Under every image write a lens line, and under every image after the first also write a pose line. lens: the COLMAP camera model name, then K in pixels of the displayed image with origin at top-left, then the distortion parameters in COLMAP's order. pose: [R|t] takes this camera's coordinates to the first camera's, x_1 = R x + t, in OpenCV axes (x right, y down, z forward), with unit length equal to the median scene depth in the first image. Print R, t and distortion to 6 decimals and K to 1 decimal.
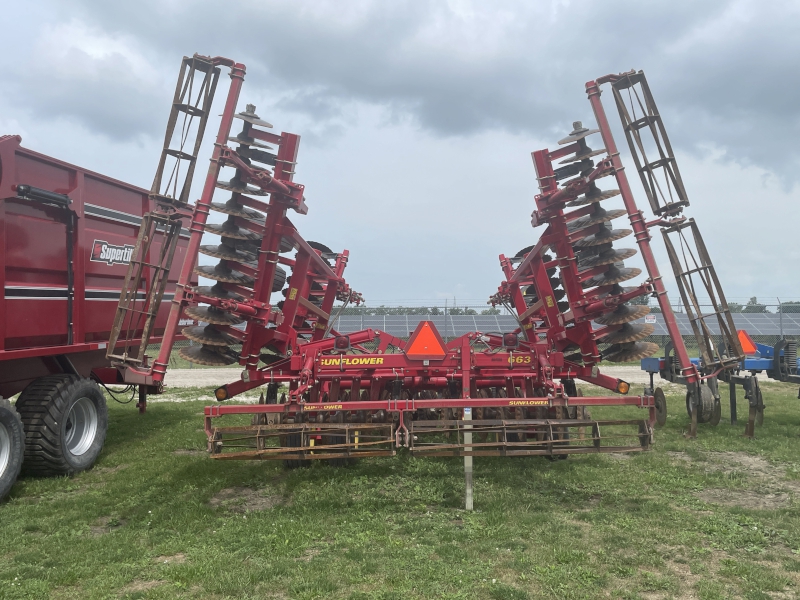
lens RADIAL K [[710.6, 0, 404.3], [0, 710.6, 300.7], [0, 0, 1]] dist [0.013339, -0.019412]
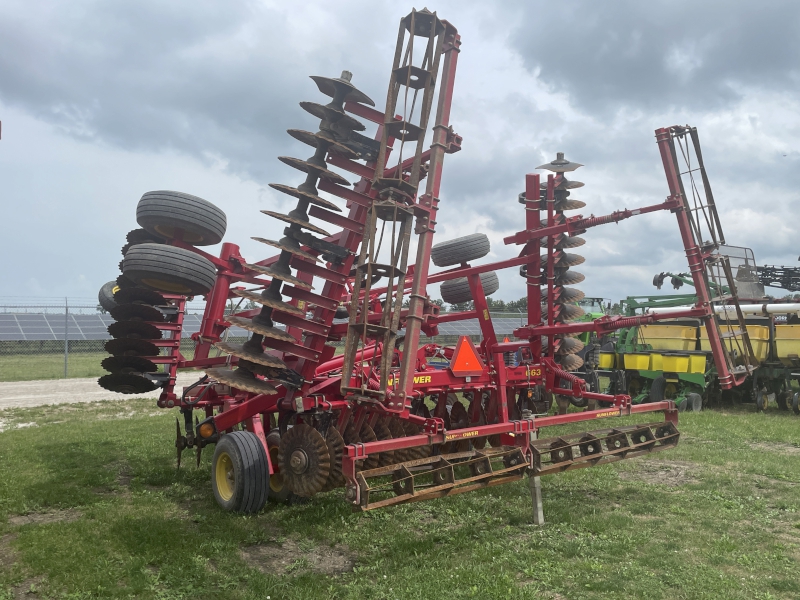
lens RADIAL K [[710.6, 0, 402.3], [0, 710.6, 303.4], [0, 0, 1]] dist [0.013339, -0.019412]
pose [[0.770002, 0.029586, 0.637355, -0.658980], [-0.032345, 0.999450, -0.007318, -0.005448], [-0.637220, -0.014981, 0.770536, 0.321470]]
